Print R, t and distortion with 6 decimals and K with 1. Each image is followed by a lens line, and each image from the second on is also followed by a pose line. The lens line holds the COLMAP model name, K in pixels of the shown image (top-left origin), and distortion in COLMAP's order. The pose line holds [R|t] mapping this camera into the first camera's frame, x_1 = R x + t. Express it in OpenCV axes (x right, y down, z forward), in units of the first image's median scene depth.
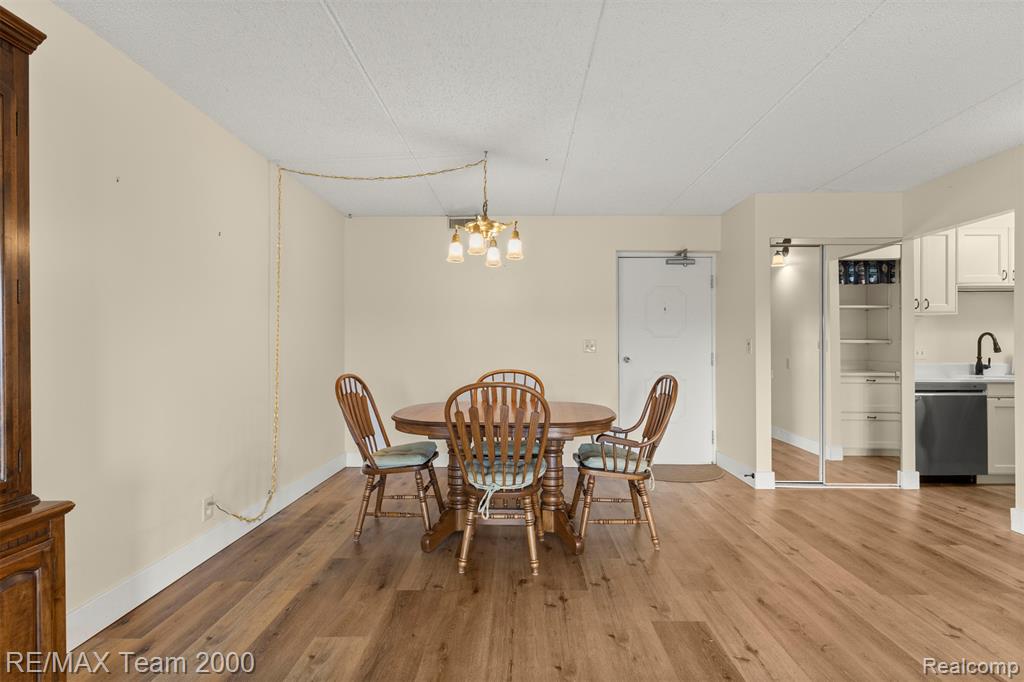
lens RADIAL K [[496.8, 0, 516.1], [0, 496.8, 345.2], [0, 0, 1]] dist [0.019832, -0.010205]
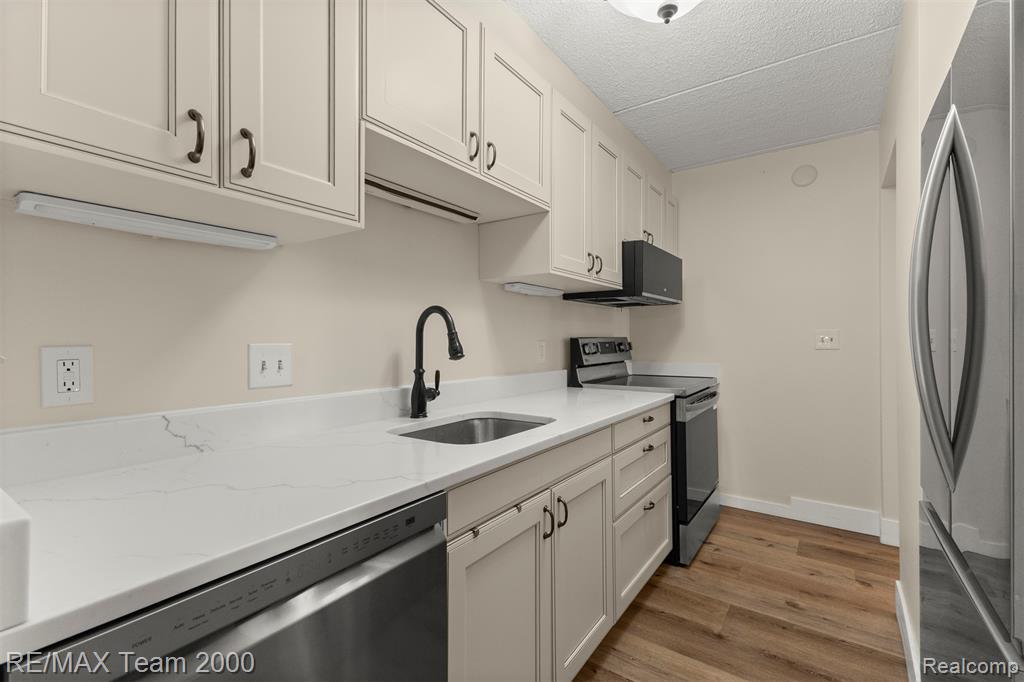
lens RADIAL K [[449.8, 0, 509.0], [0, 449.8, 334.5], [0, 0, 1]] dist [0.014908, 0.000141]
pose [[0.575652, 0.008133, 0.817655, 0.964908], [-0.003339, 0.999966, -0.007595, -0.001905], [-0.817688, 0.001642, 0.575659, 1.055820]]
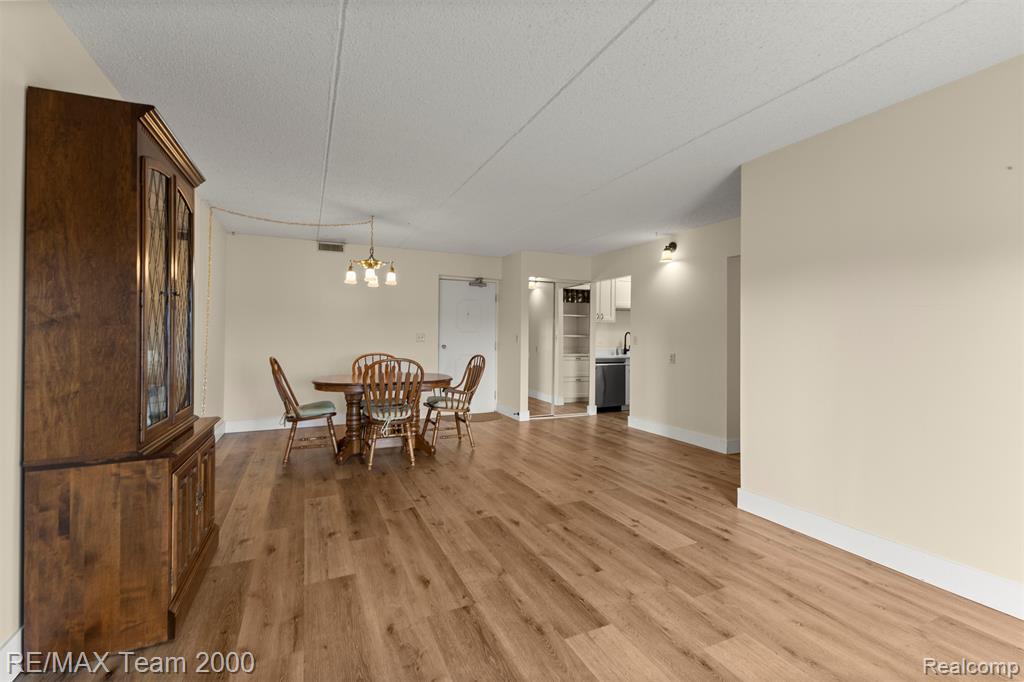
lens RADIAL K [[445.0, 0, 512.3], [0, 445.0, 333.7], [0, 0, 1]] dist [0.018125, -0.000006]
pose [[0.903040, 0.011992, 0.429389, -0.259707], [-0.011313, 0.999927, -0.004133, -0.010661], [-0.429408, -0.001125, 0.903110, -0.475074]]
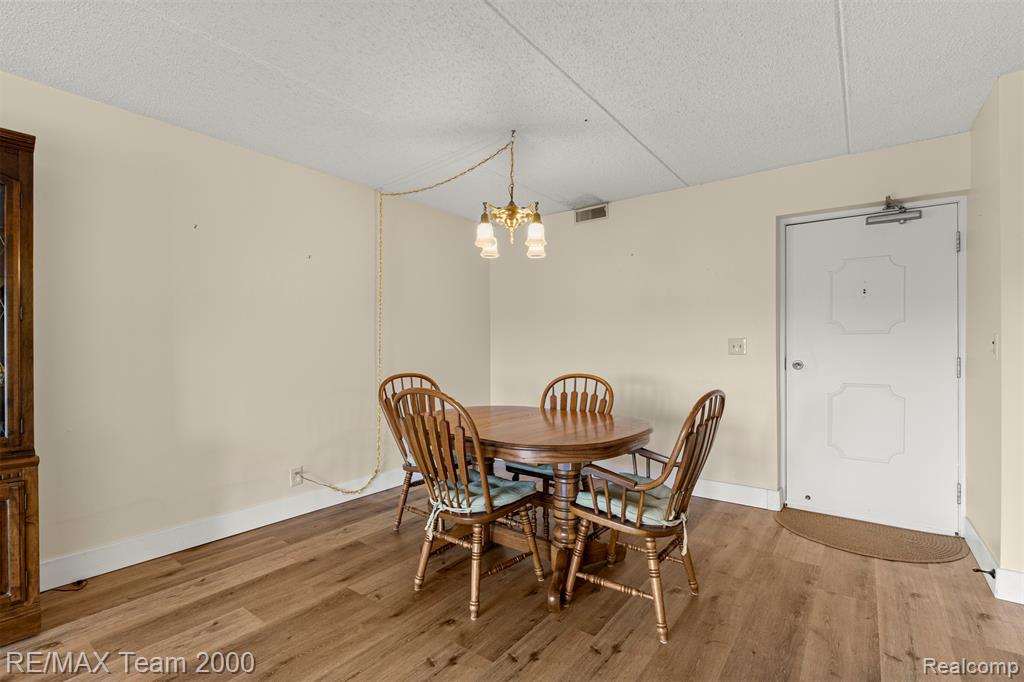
lens RADIAL K [[467.1, 0, 512.8], [0, 467.1, 346.0], [0, 0, 1]] dist [0.000999, -0.000230]
pose [[0.807522, -0.001879, -0.589835, 0.430048], [0.003353, 0.999993, 0.001405, -0.001589], [0.589828, -0.003113, 0.807523, 0.310443]]
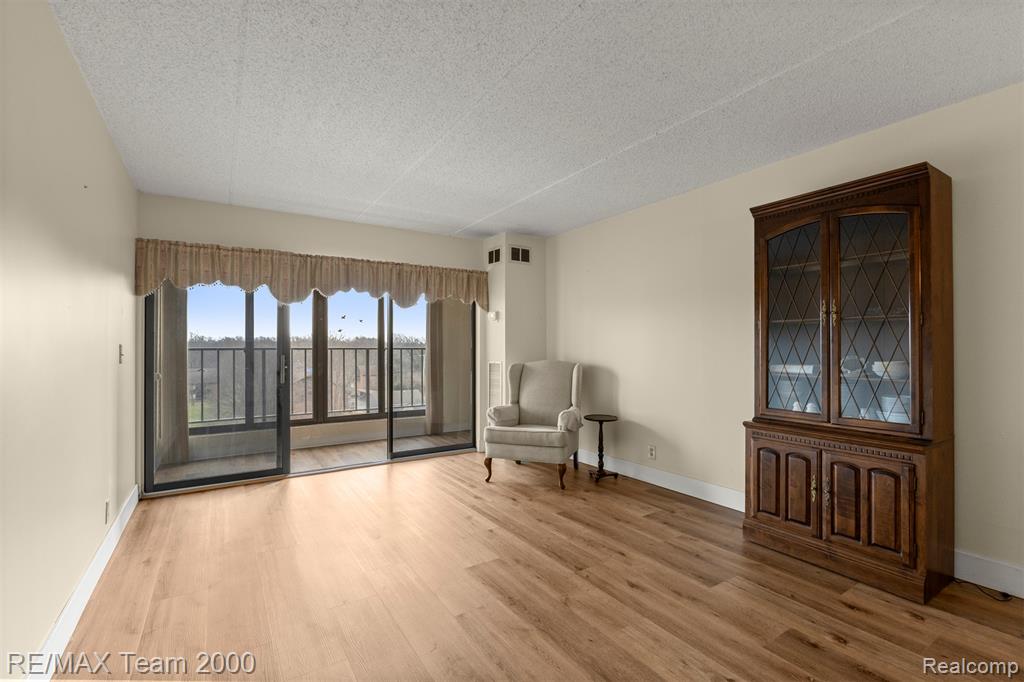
lens RADIAL K [[467.1, 0, 512.8], [0, 467.1, 346.0], [0, 0, 1]] dist [0.000999, -0.000230]
pose [[-0.835703, 0.003450, -0.549171, 0.447889], [0.008902, 0.999934, -0.007265, -0.006823], [0.549109, -0.010960, -0.835679, 0.661480]]
